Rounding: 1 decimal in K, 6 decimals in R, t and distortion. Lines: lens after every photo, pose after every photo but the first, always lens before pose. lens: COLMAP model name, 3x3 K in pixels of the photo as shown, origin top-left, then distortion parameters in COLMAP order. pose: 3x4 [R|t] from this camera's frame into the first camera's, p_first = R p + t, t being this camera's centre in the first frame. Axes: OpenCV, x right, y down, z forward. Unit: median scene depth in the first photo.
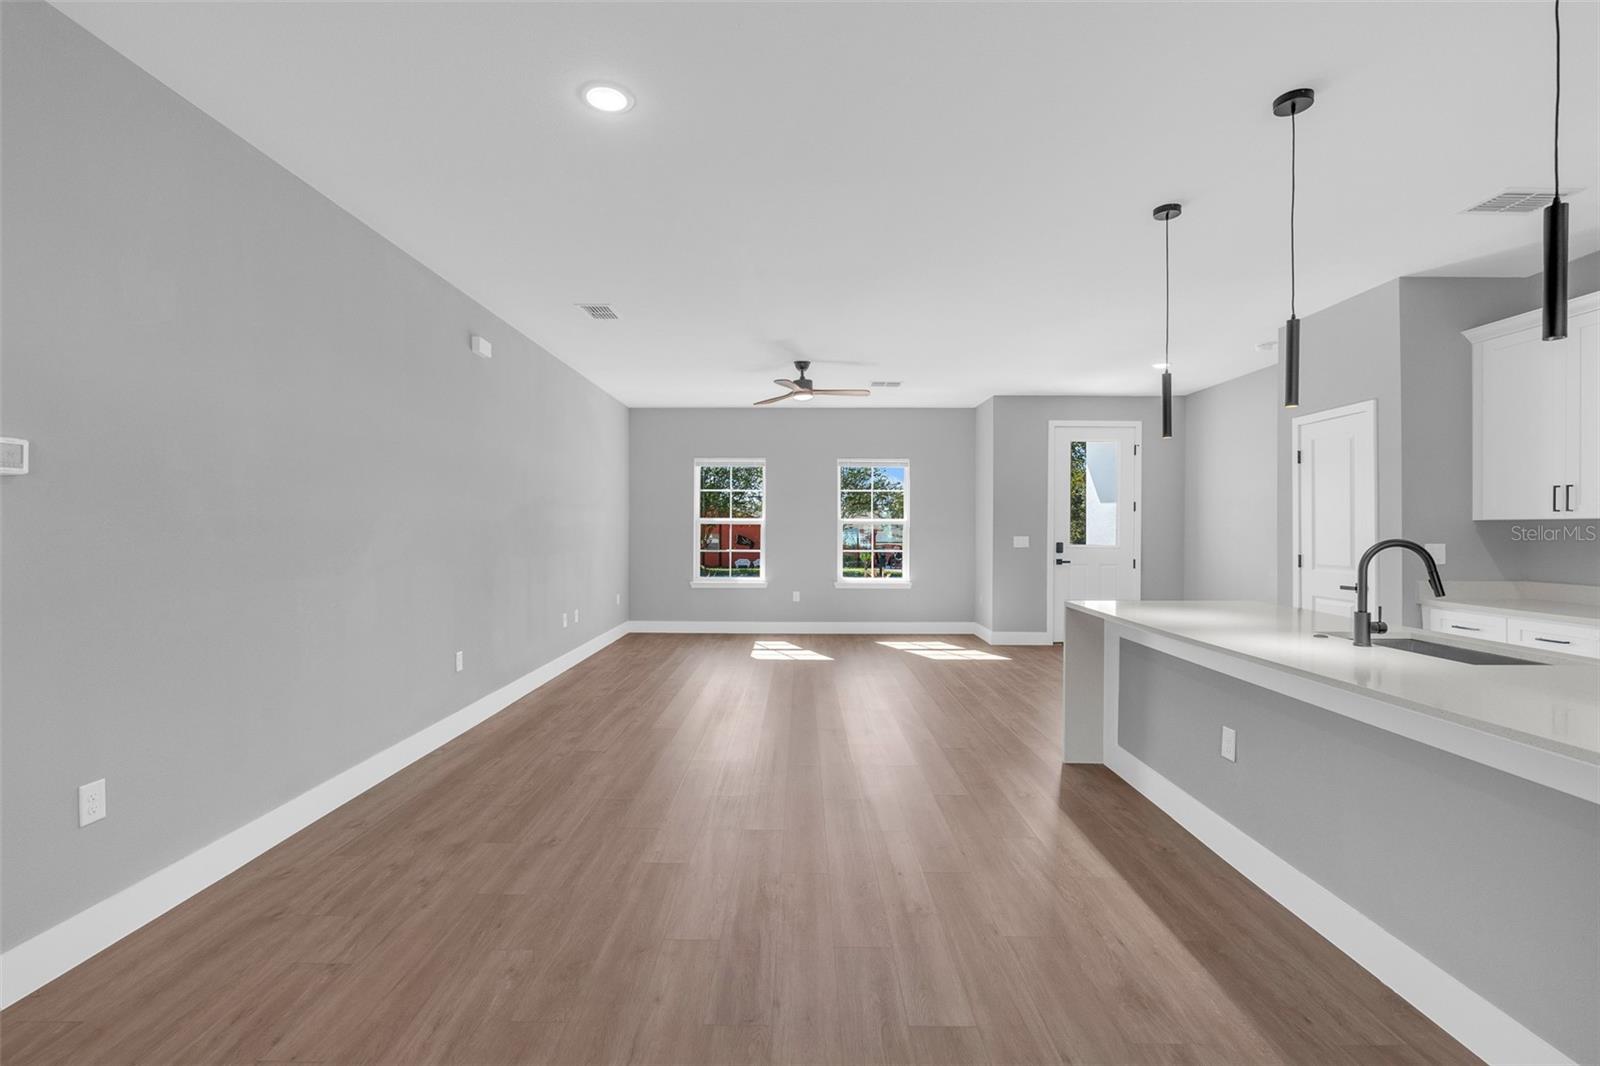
lens RADIAL K [[713.8, 0, 797.5], [0, 713.8, 533.1], [0, 0, 1]] dist [-0.005586, 0.001440]
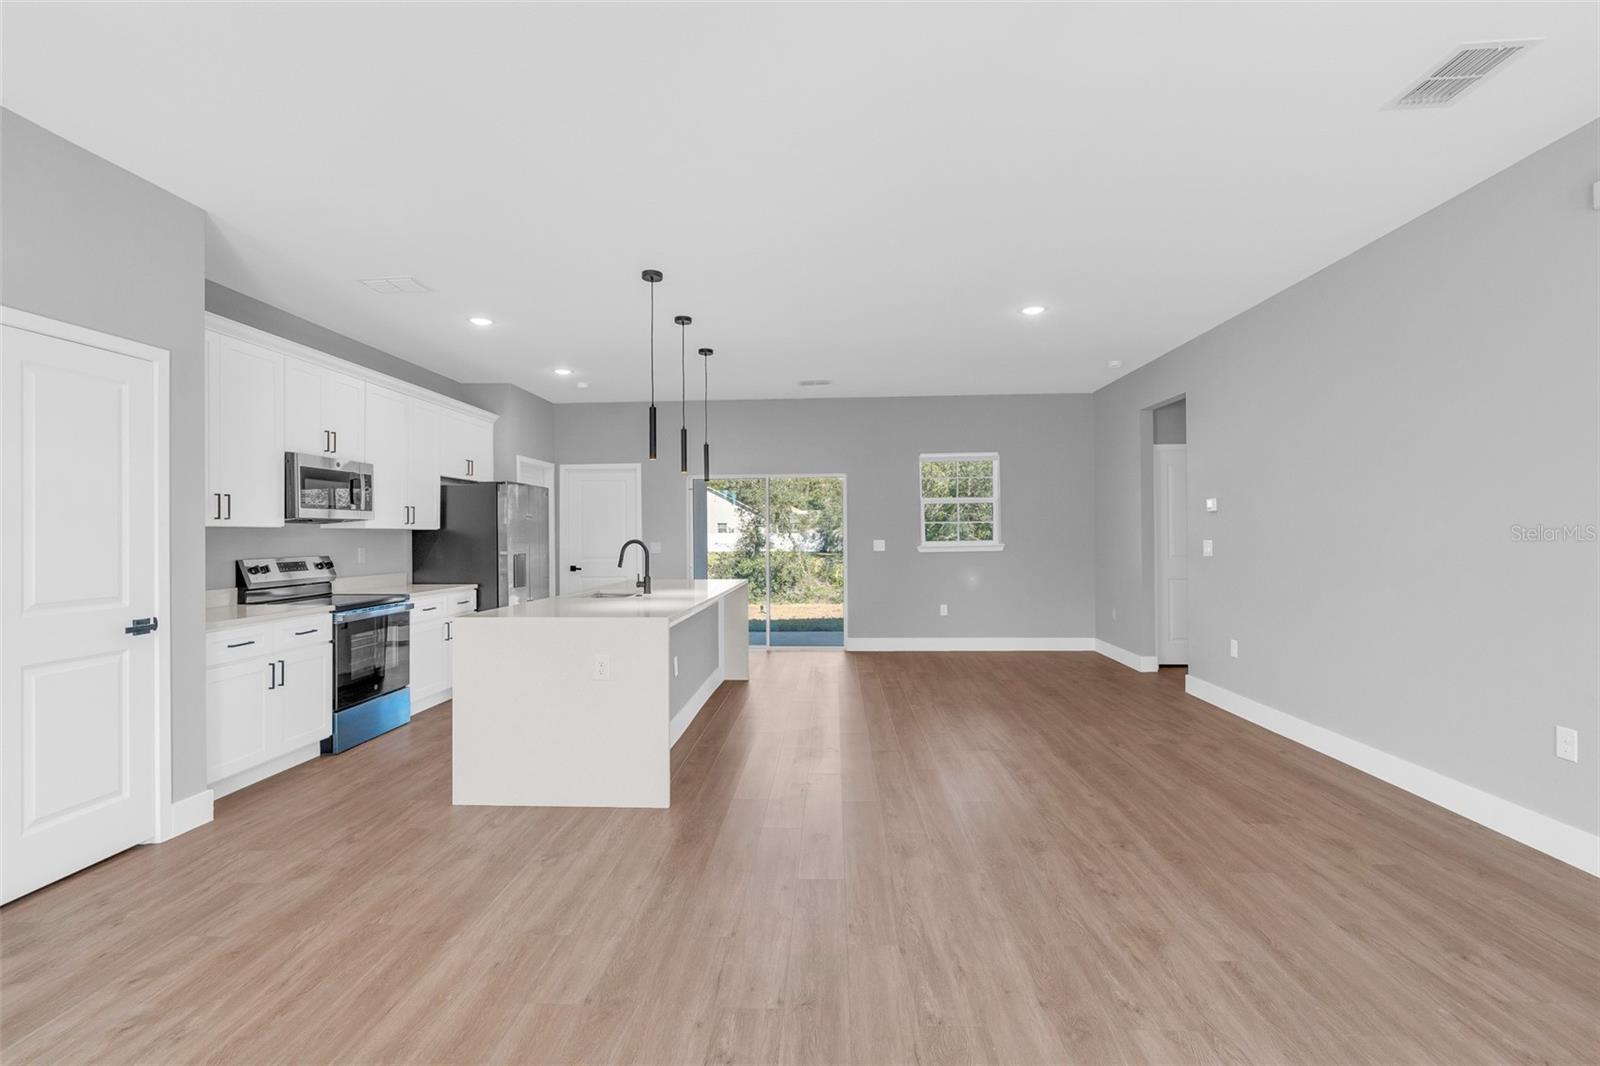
lens RADIAL K [[720.4, 0, 797.1], [0, 720.4, 533.5], [0, 0, 1]] dist [-0.005016, 0.000795]
pose [[-0.998991, 0.005675, 0.044553, 0.095531], [0.005838, 0.999977, 0.003530, -0.004248], [-0.044532, 0.003787, -0.999001, 0.983821]]
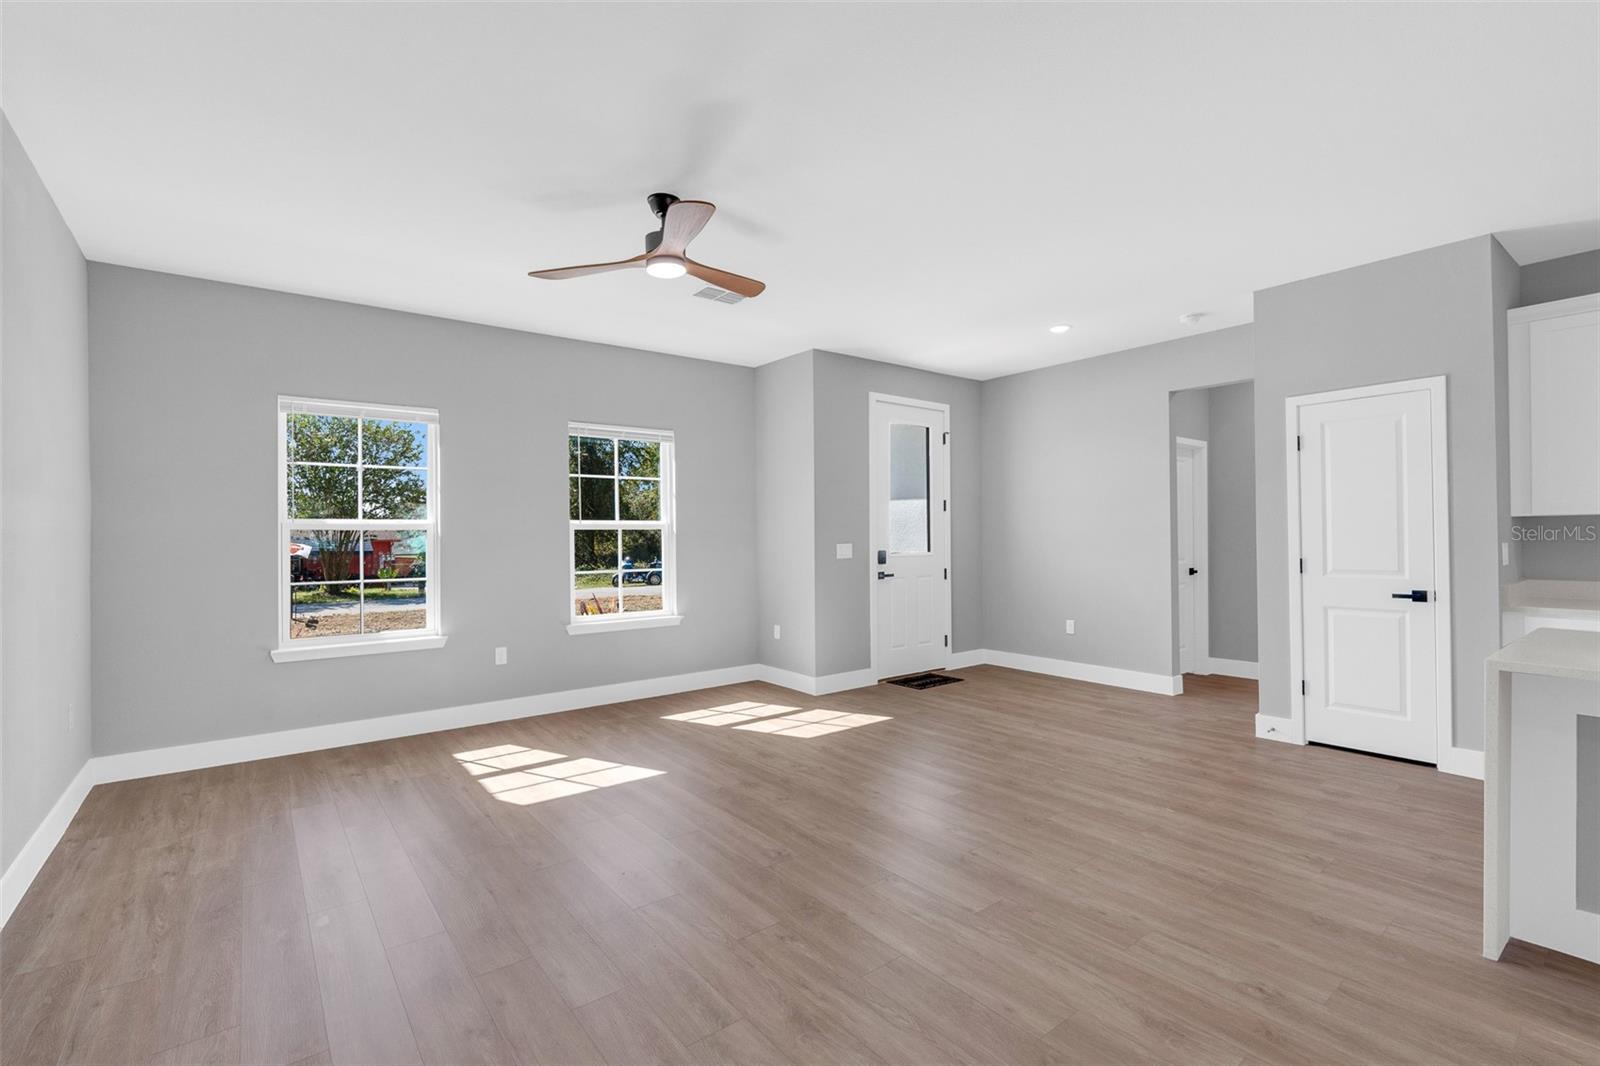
lens RADIAL K [[713.8, 0, 797.5], [0, 713.8, 533.1], [0, 0, 1]] dist [-0.005586, 0.001440]
pose [[0.785997, -0.009132, 0.618163, -0.195984], [0.015854, 0.999860, -0.005388, -0.003291], [-0.618027, 0.014035, 0.786032, 0.475228]]
